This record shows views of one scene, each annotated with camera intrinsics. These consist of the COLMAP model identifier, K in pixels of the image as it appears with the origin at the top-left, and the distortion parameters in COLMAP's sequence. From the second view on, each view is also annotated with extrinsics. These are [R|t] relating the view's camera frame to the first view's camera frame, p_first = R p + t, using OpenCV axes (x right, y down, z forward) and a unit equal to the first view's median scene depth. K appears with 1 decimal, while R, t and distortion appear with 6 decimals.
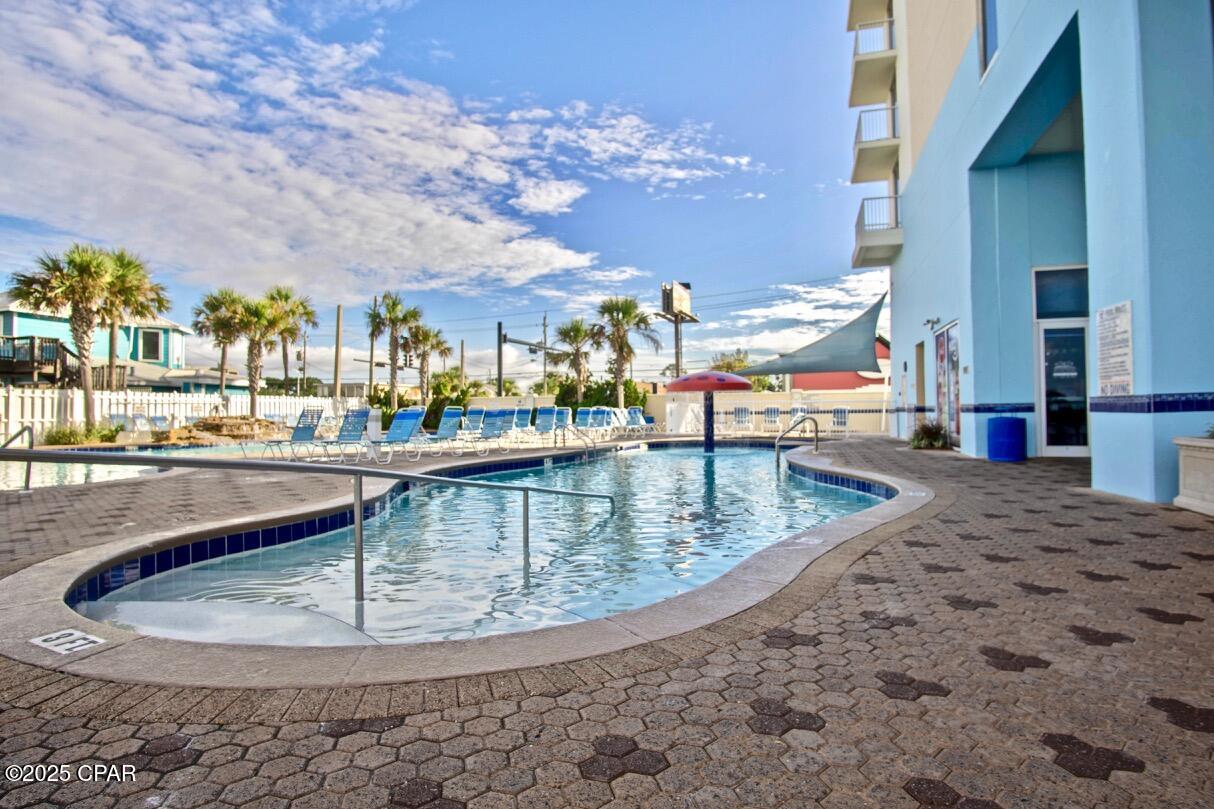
lens RADIAL K [[667.4, 0, 610.8], [0, 667.4, 396.2], [0, 0, 1]] dist [-0.025061, 0.001073]
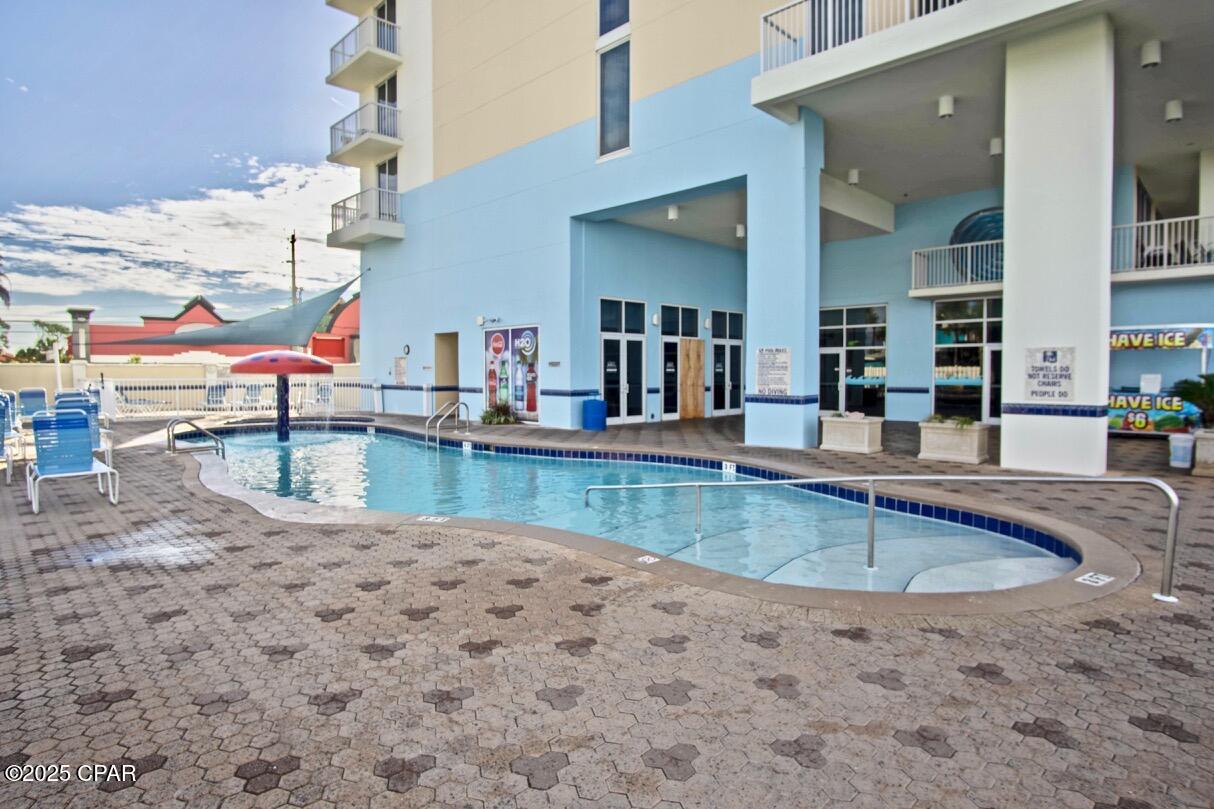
lens RADIAL K [[667.4, 0, 610.8], [0, 667.4, 396.2], [0, 0, 1]] dist [-0.025061, 0.001073]
pose [[0.486731, -0.025482, 0.873180, -0.640442], [-0.022476, 0.998878, 0.041679, -0.036748], [-0.873263, -0.039912, 0.485612, 0.255214]]
